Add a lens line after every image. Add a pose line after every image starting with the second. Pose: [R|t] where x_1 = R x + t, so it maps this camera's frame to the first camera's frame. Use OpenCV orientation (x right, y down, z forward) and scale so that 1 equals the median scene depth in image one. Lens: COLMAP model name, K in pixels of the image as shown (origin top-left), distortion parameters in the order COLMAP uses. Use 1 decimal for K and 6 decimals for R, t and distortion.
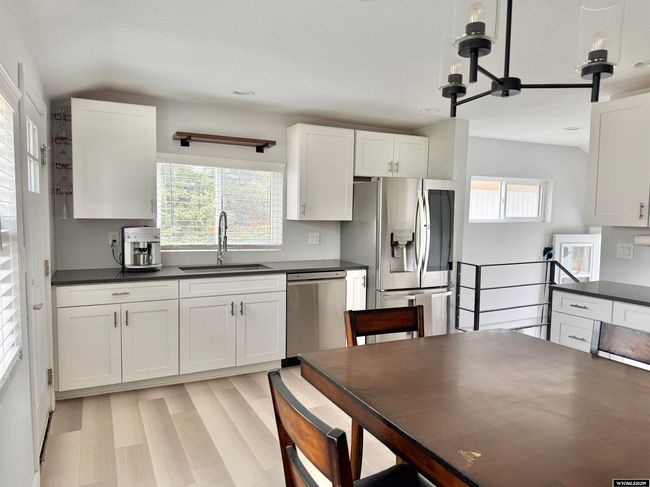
lens RADIAL K [[454.9, 0, 324.8], [0, 454.9, 244.3], [0, 0, 1]] dist [0.059385, -0.071472]
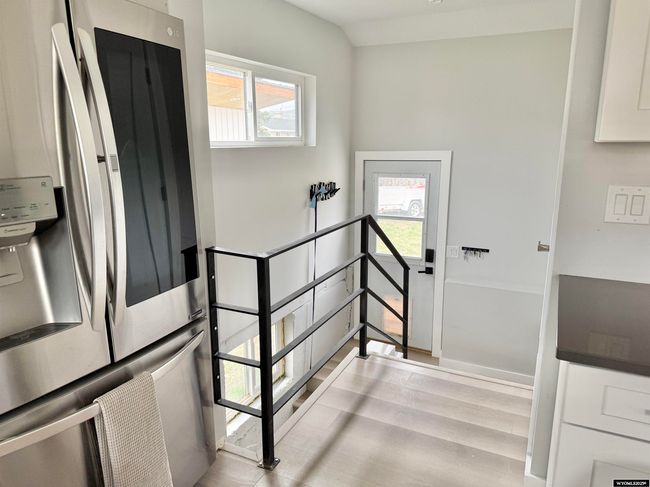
lens RADIAL K [[454.9, 0, 326.3], [0, 454.9, 244.7], [0, 0, 1]] dist [0.059385, -0.071472]
pose [[0.795299, -0.152010, 0.586849, 0.147303], [0.059458, 0.982943, 0.174032, -0.029183], [-0.603294, -0.103515, 0.790772, 0.646006]]
